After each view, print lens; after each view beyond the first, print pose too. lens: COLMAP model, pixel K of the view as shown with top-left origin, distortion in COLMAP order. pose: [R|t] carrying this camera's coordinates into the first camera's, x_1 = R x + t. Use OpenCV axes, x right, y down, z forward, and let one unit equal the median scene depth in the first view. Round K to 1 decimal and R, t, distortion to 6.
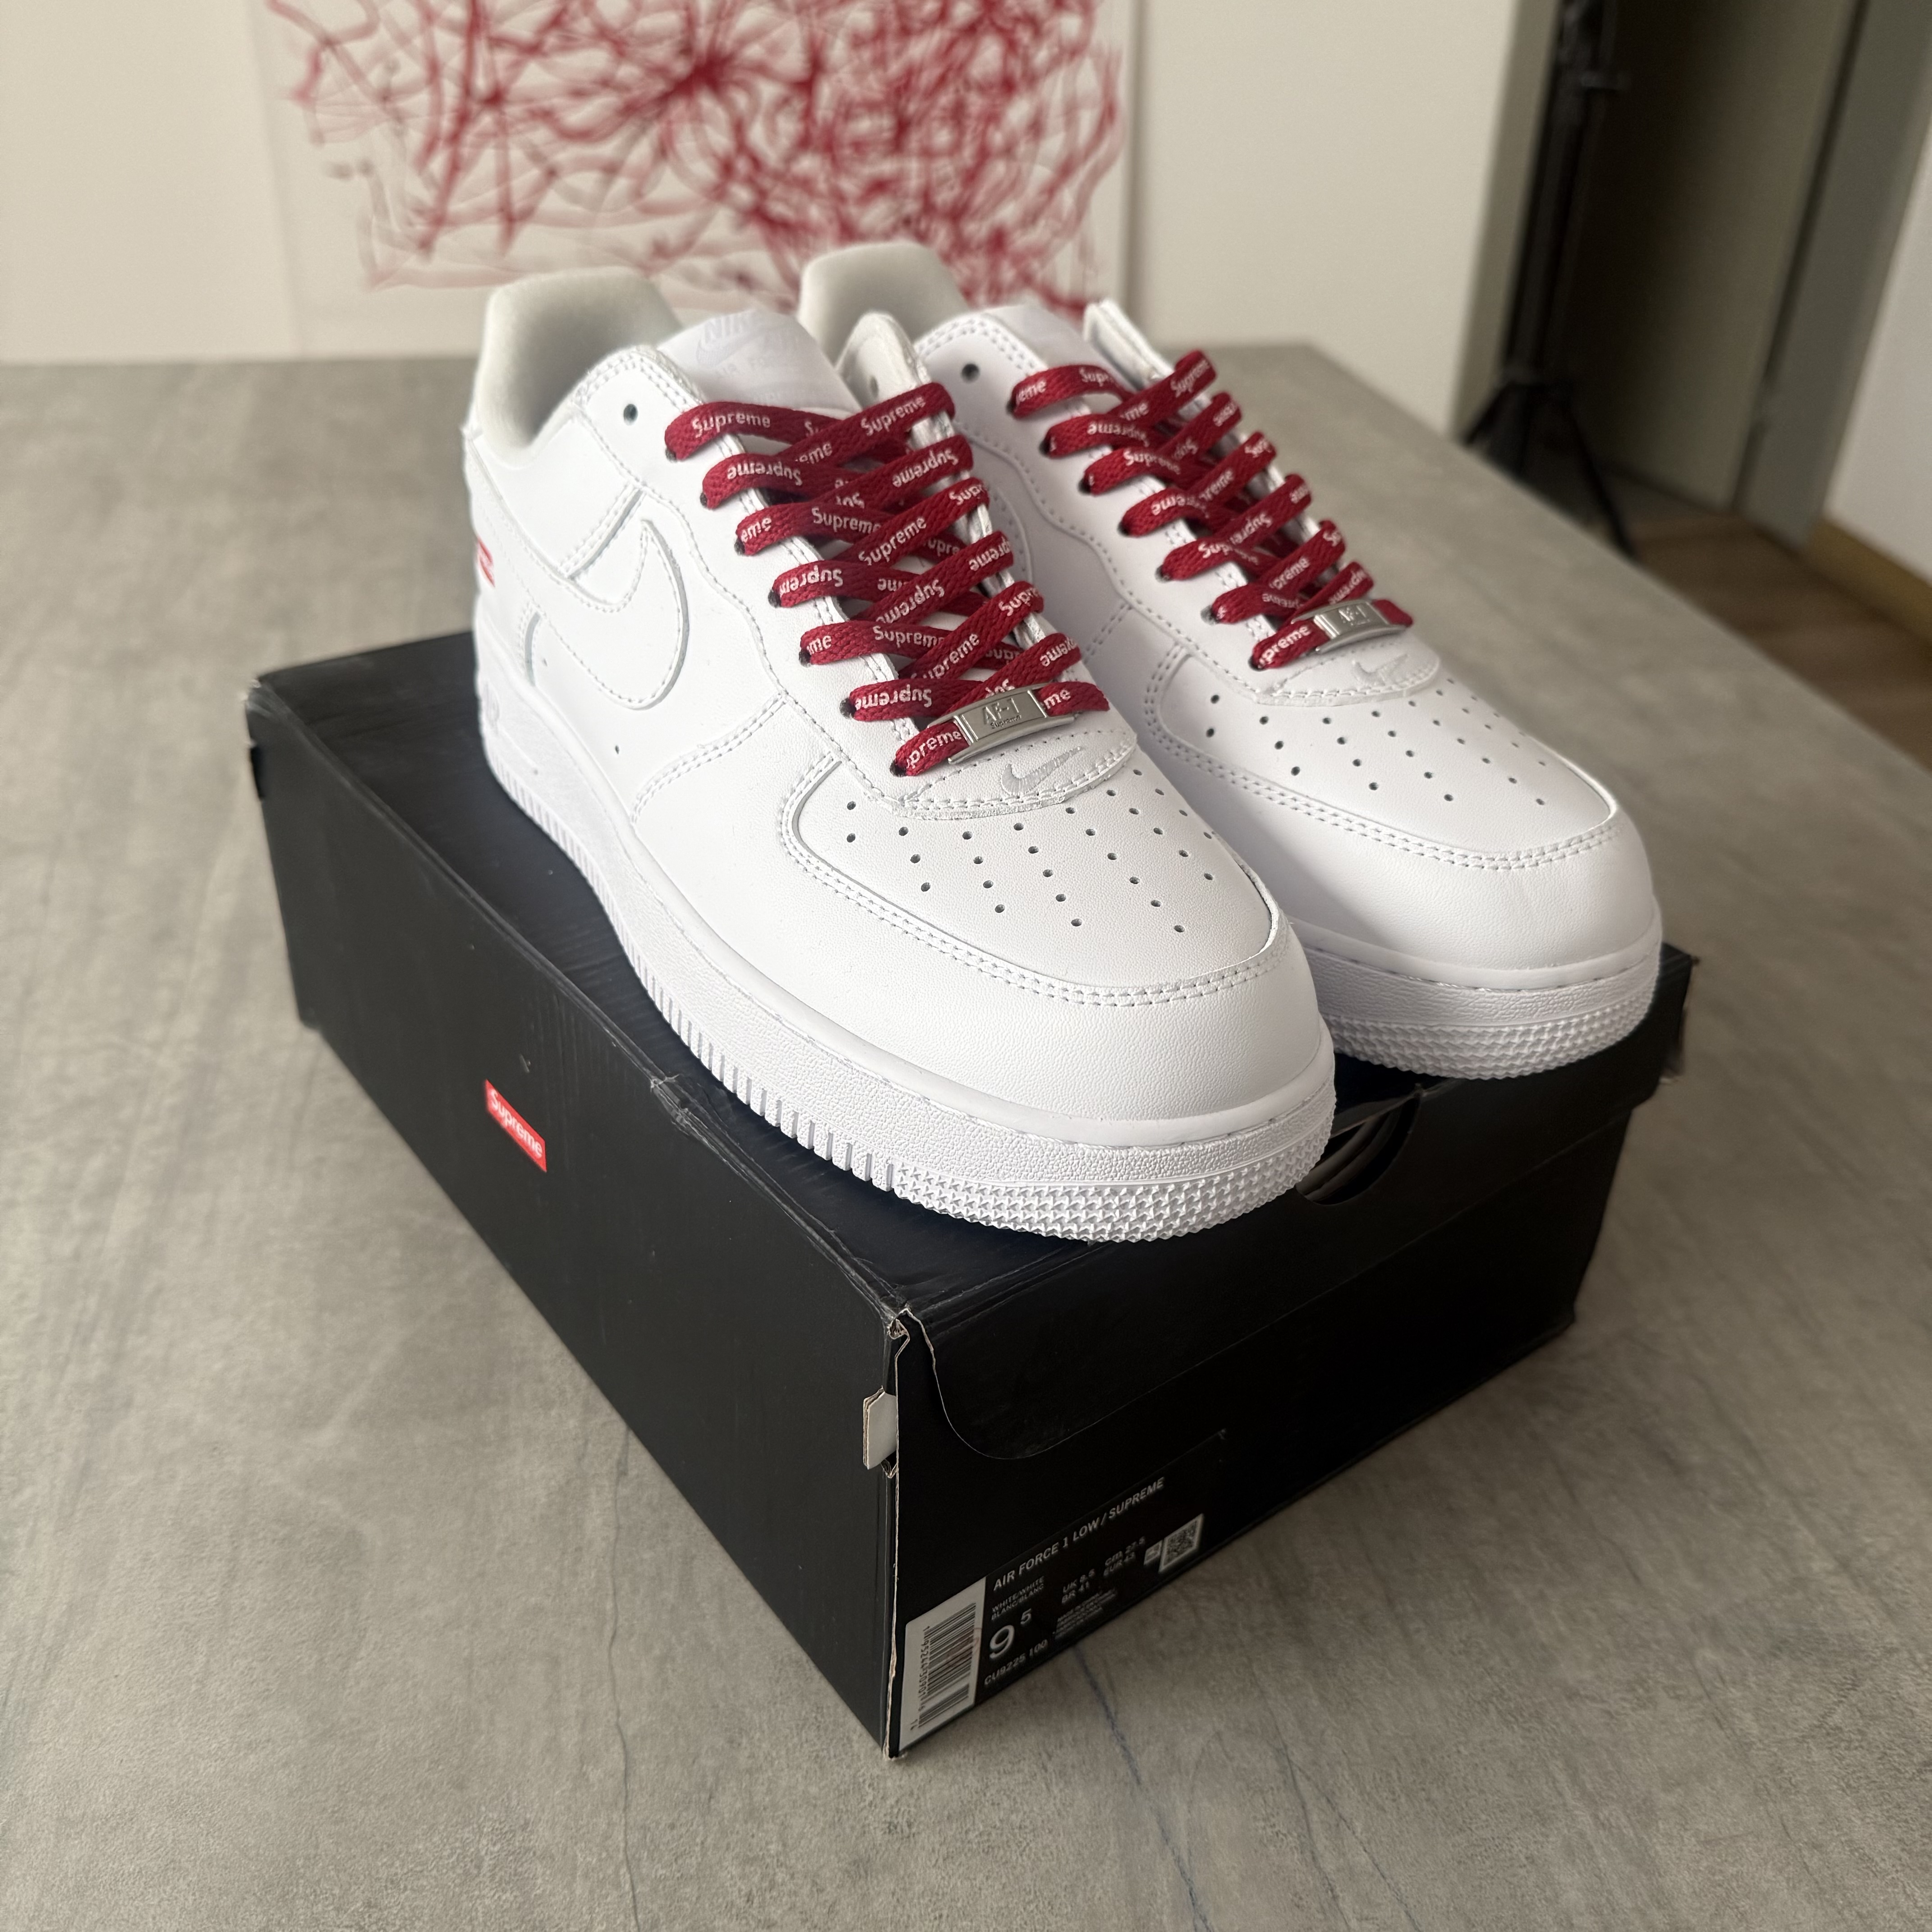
lens RADIAL K [[1893.1, 0, 966.0], [0, 1893.1, 966.0], [0, 0, 1]] dist [0.000645, -0.029158]
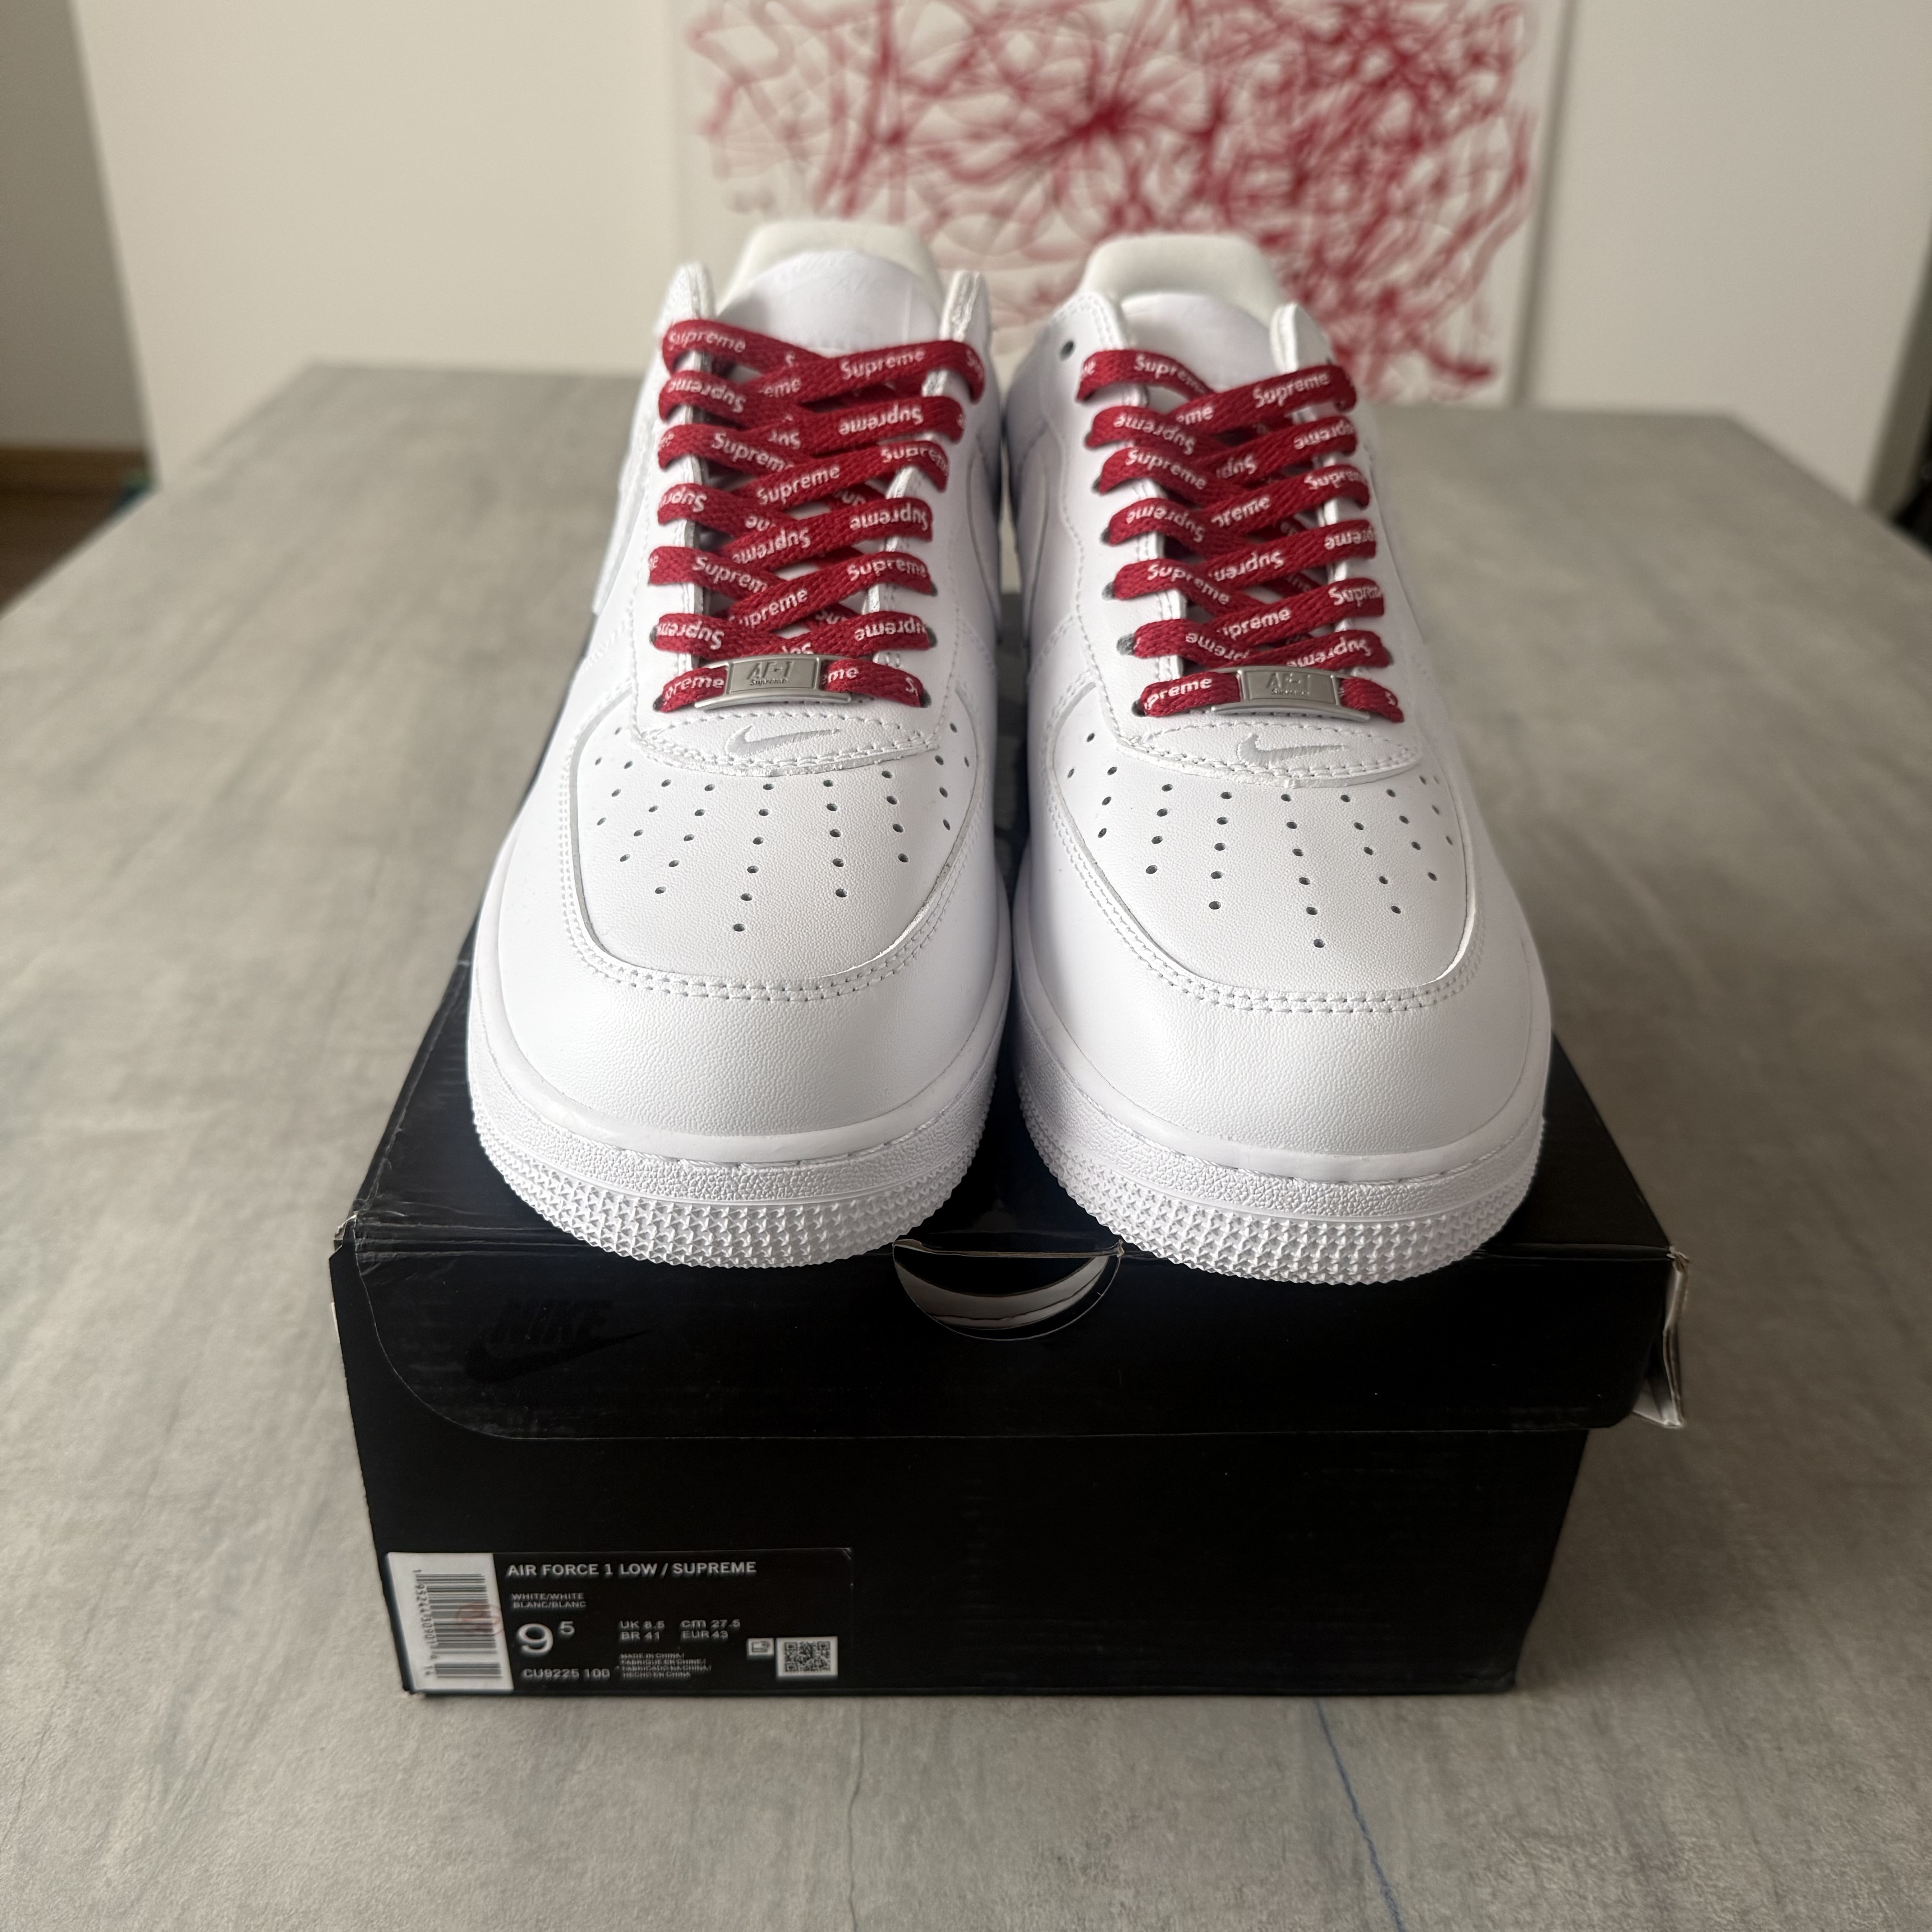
lens RADIAL K [[1703.8, 0, 966.0], [0, 1703.8, 966.0], [0, 0, 1]] dist [0.037365, -0.070345]
pose [[0.983092, 0.099547, -0.153690, -0.028157], [-0.102466, 0.994674, -0.011170, -0.012834], [0.151759, 0.026730, 0.988056, 0.114384]]
